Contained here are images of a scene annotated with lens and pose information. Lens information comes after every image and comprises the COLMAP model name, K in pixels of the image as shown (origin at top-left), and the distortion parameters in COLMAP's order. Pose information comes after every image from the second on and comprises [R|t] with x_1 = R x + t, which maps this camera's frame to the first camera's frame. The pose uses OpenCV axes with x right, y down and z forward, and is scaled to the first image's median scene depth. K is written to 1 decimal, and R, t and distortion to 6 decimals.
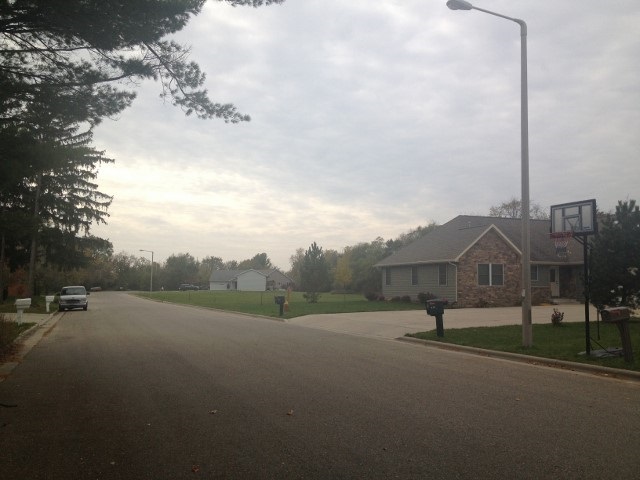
lens RADIAL K [[648.8, 0, 362.1], [0, 648.8, 249.5], [0, 0, 1]] dist [0.160649, -0.331030]
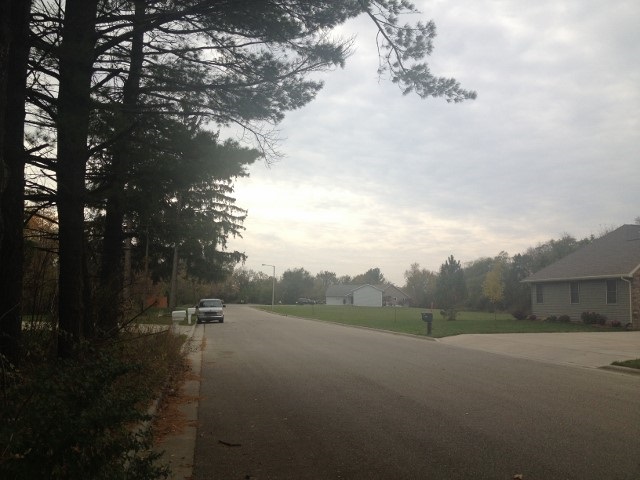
lens RADIAL K [[589.7, 0, 314.4], [0, 589.7, 240.5], [0, 0, 1]] dist [0.113520, -0.226284]
pose [[0.986412, -0.003976, -0.164242, -0.127772], [-0.003925, 0.998852, -0.047752, 0.008680], [0.164243, 0.047748, 0.985264, 0.123878]]
